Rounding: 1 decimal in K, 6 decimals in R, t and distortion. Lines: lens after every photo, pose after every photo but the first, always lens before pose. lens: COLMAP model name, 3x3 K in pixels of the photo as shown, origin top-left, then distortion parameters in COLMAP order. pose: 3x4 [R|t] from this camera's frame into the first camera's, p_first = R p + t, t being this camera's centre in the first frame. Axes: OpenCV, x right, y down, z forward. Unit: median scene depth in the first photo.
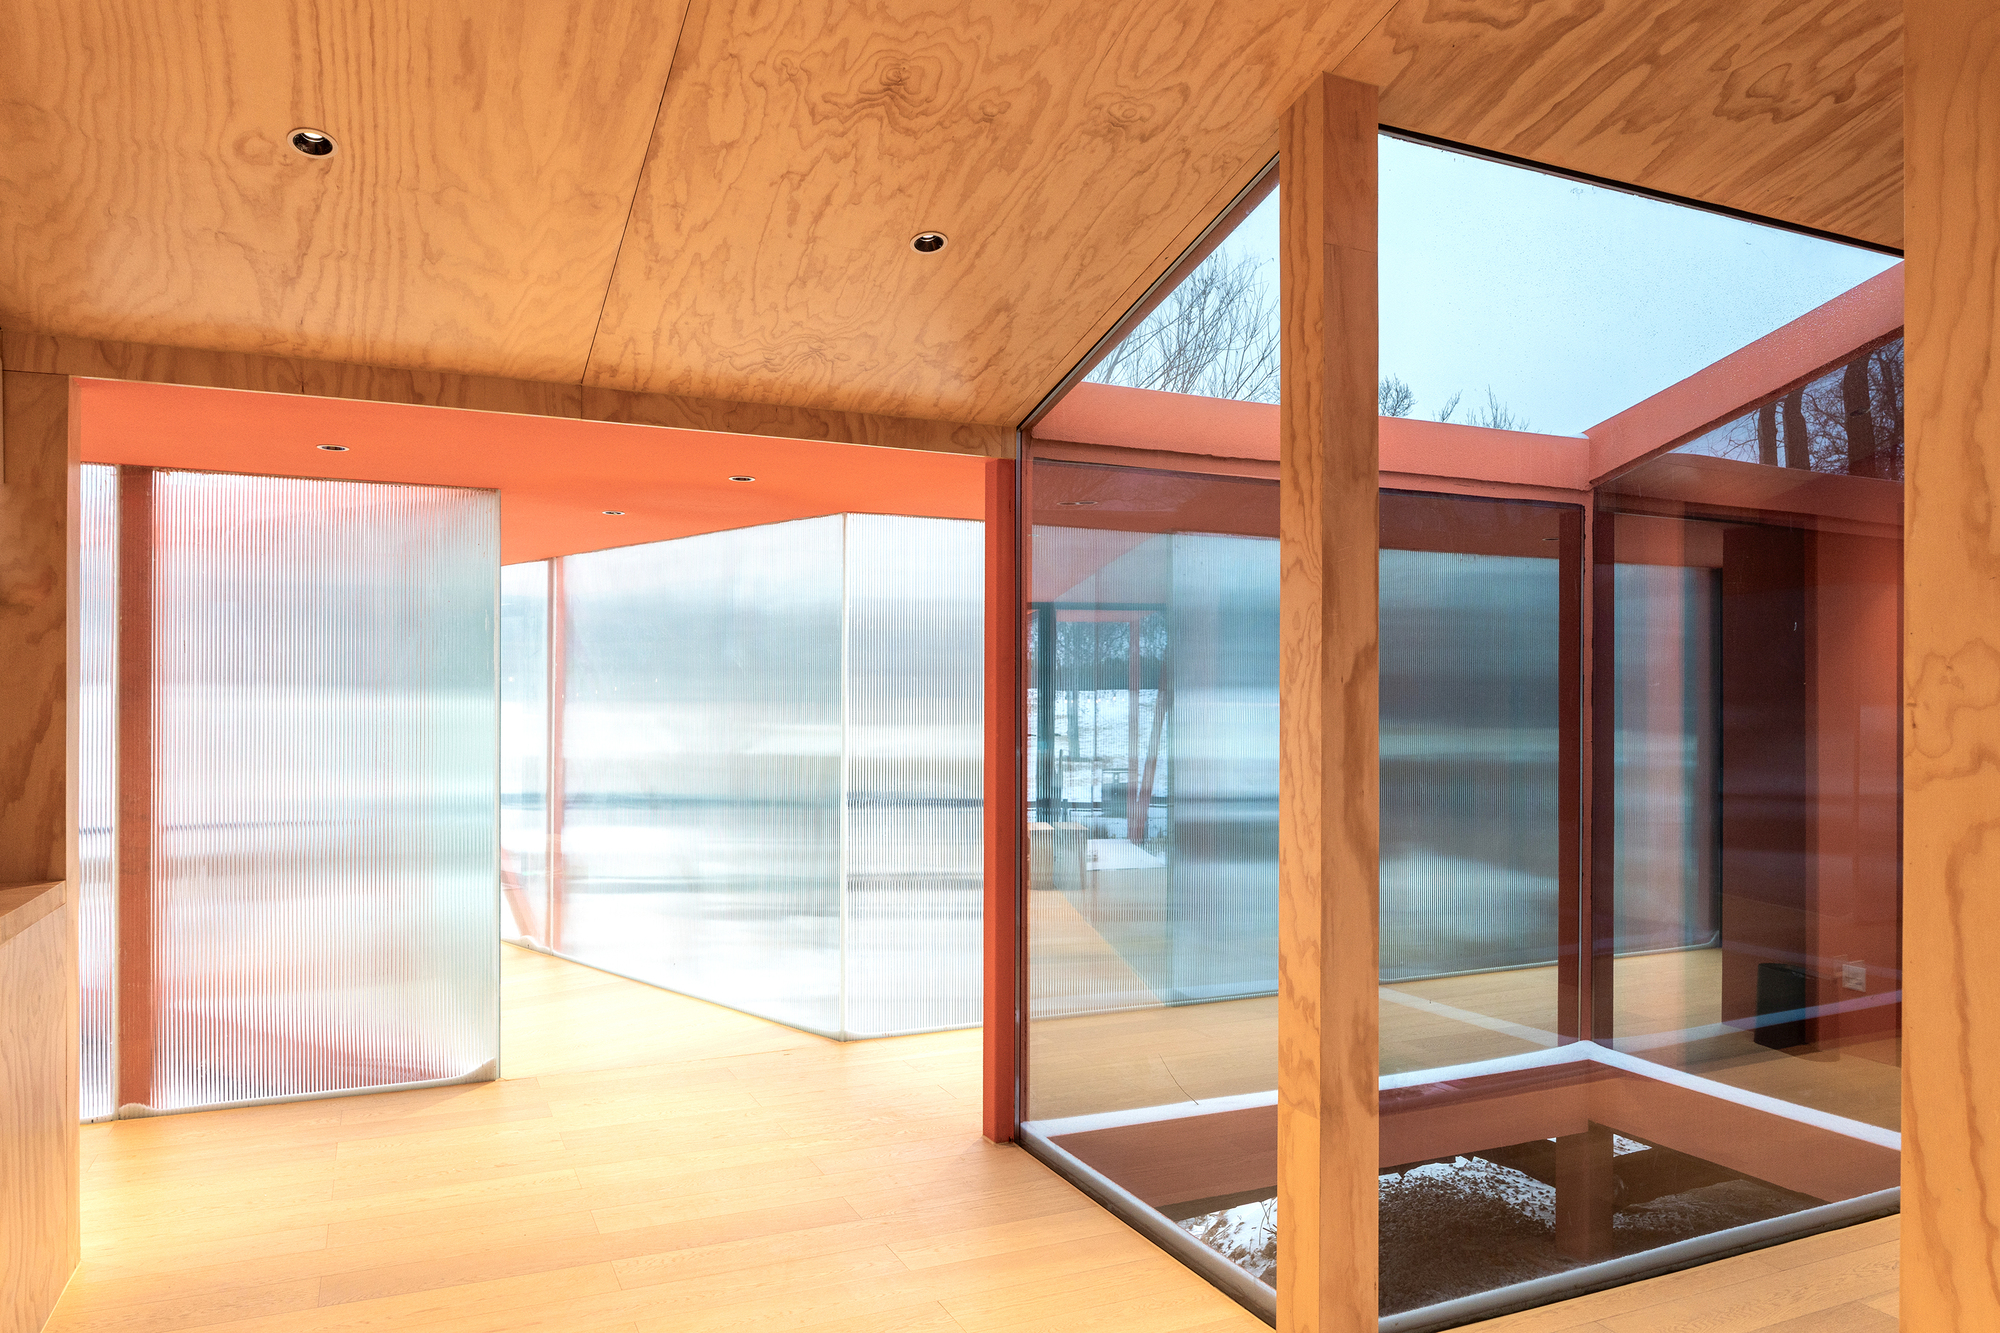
lens RADIAL K [[1325.5, 0, 1000.2], [0, 1325.5, 701.9], [0, 0, 1]] dist [-0.015985, 0.004947]
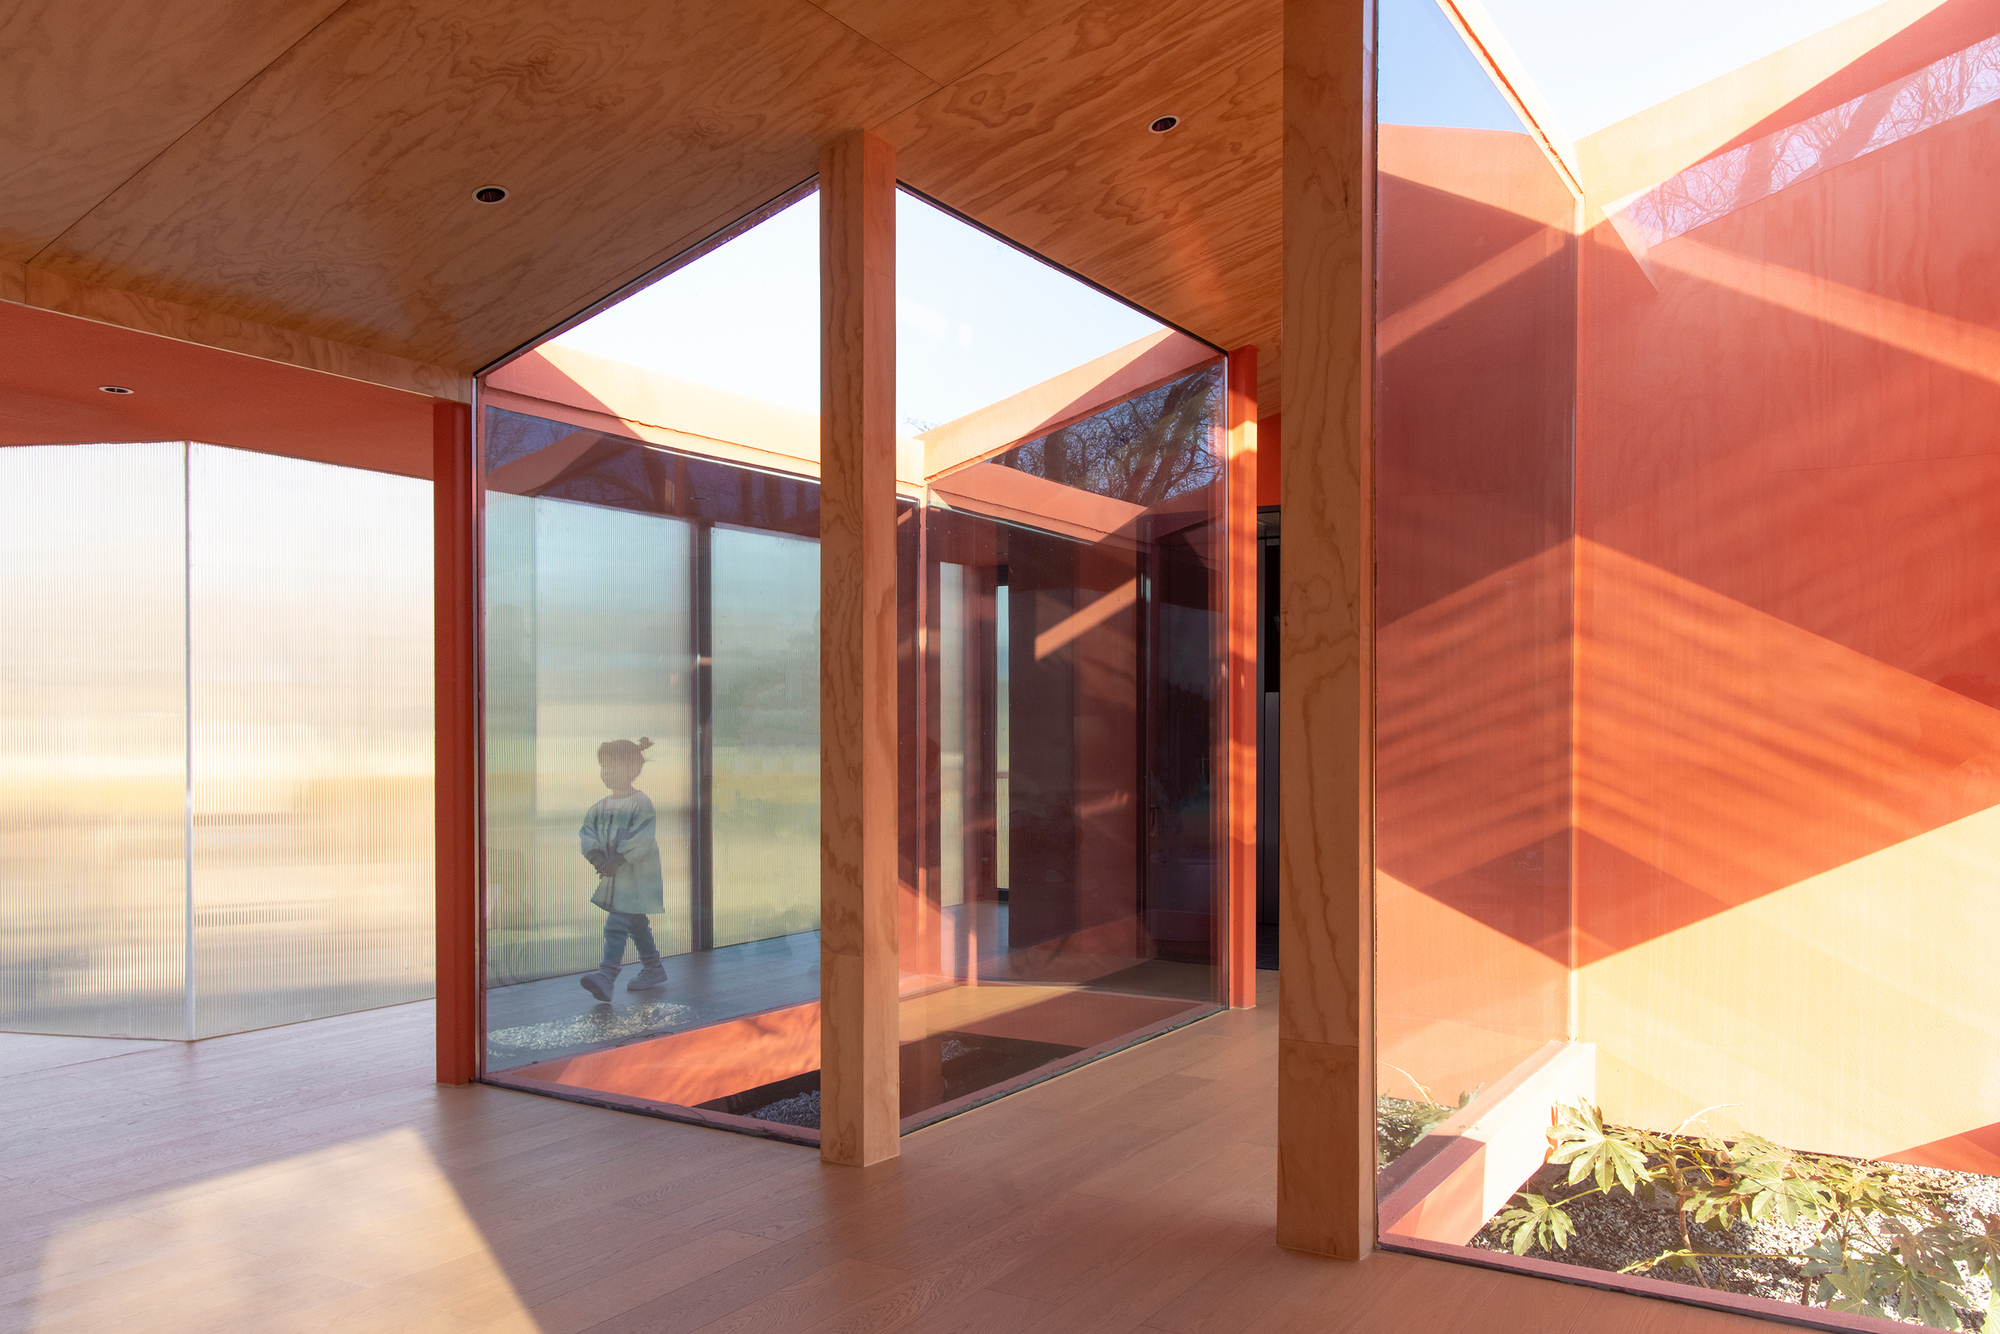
lens RADIAL K [[1525.1, 0, 1009.8], [0, 1525.1, 751.7], [0, 0, 1]] dist [-0.000200, 0.010663]
pose [[0.832145, -0.011432, 0.554440, -0.443827], [0.001433, 0.999828, 0.018466, 0.089363], [-0.554556, -0.014572, 0.832019, -0.293197]]
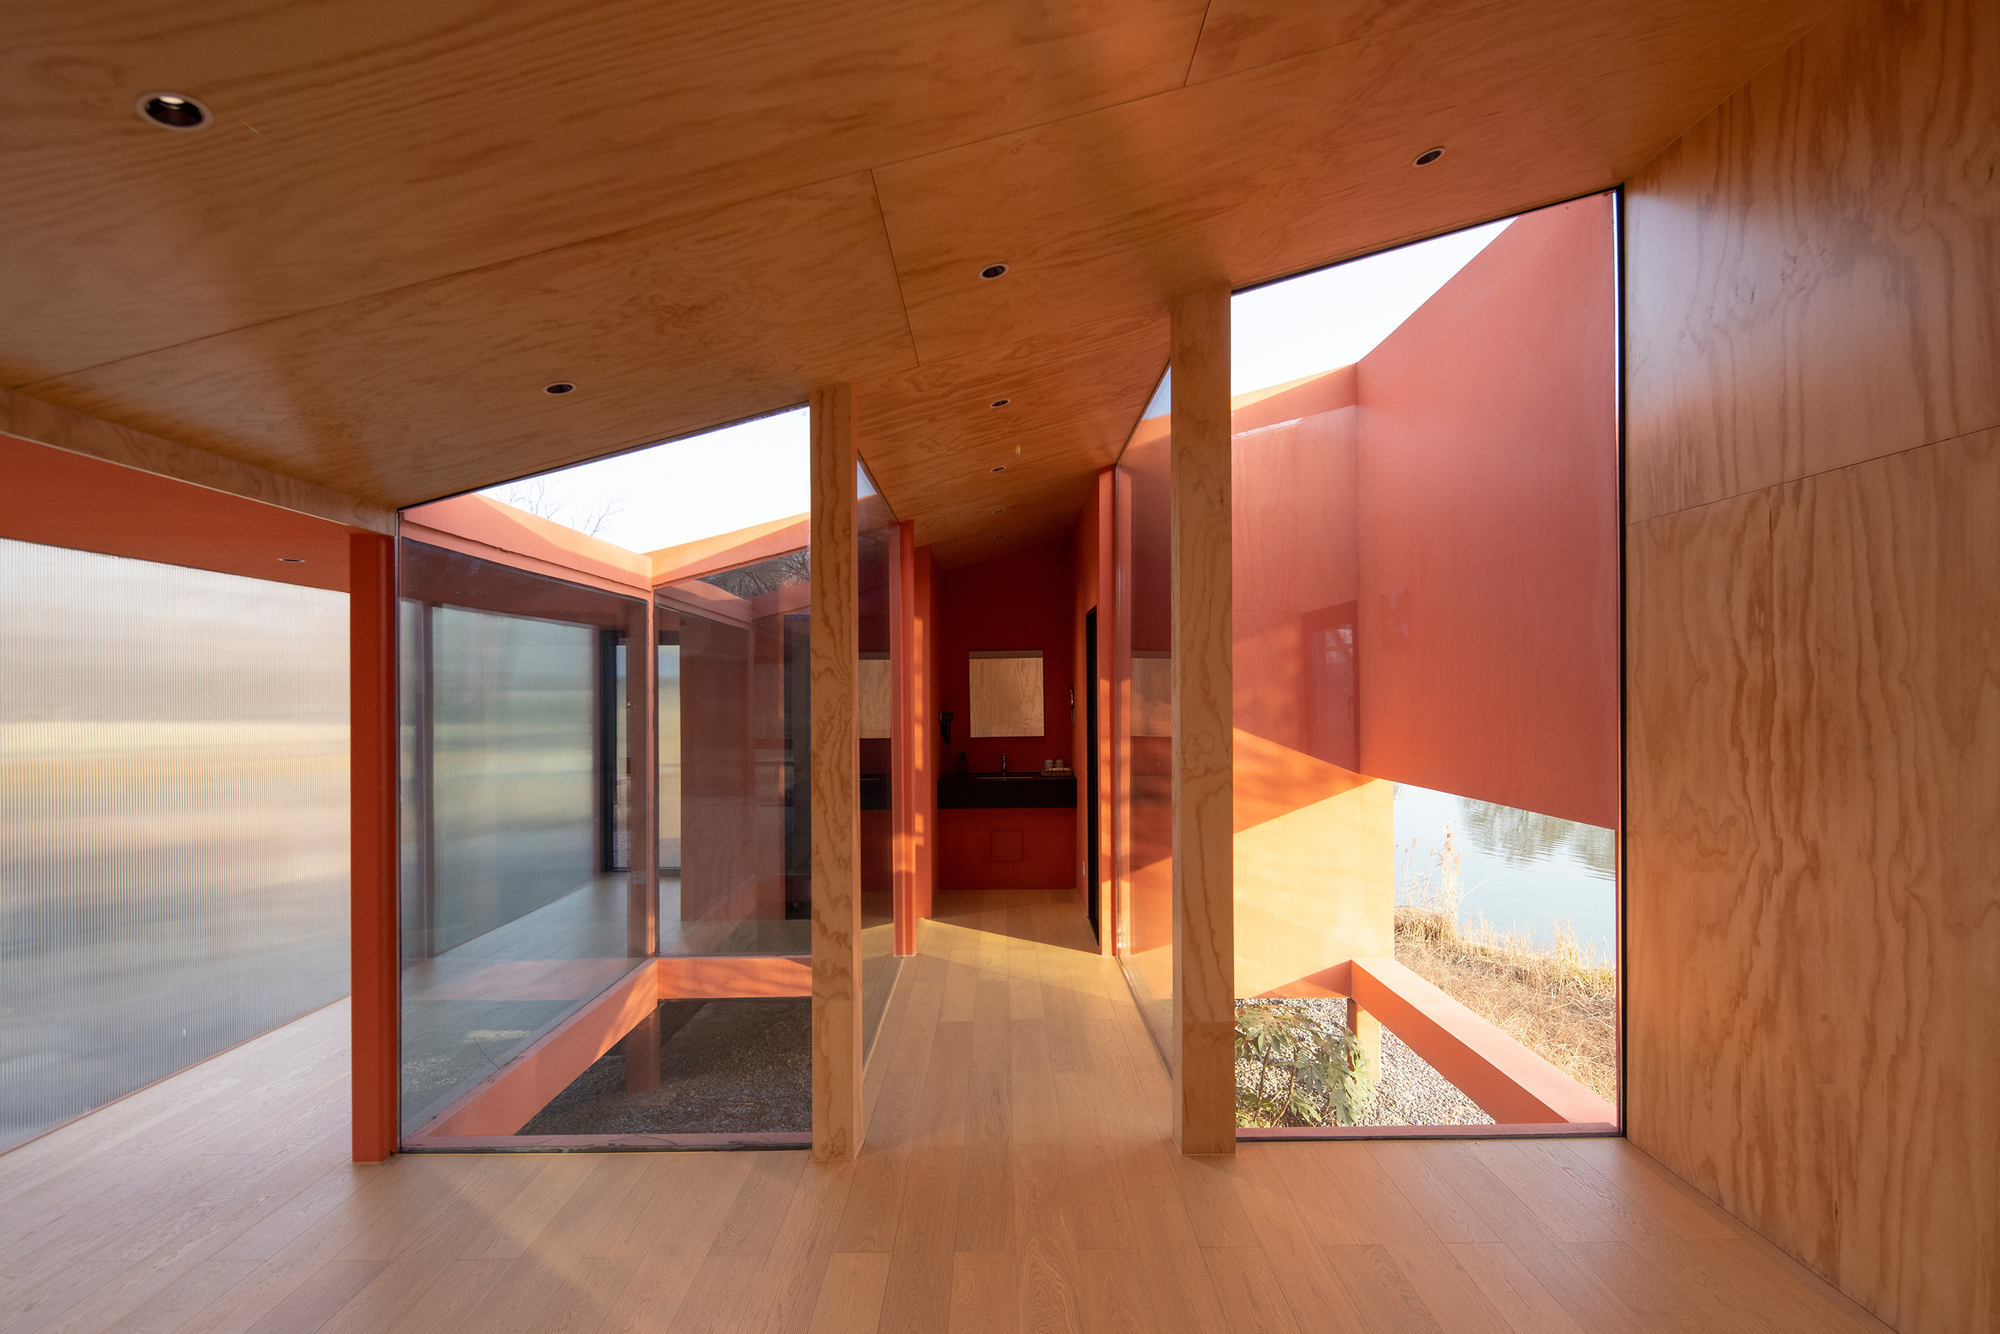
lens RADIAL K [[964.0, 0, 1022.6], [0, 964.0, 697.2], [0, 0, 1]] dist [0.003321, -0.003077]
pose [[0.400642, -0.005740, 0.916217, -0.784421], [0.005888, 0.999976, 0.003691, -0.074762], [-0.916216, 0.003916, 0.400666, 0.296519]]
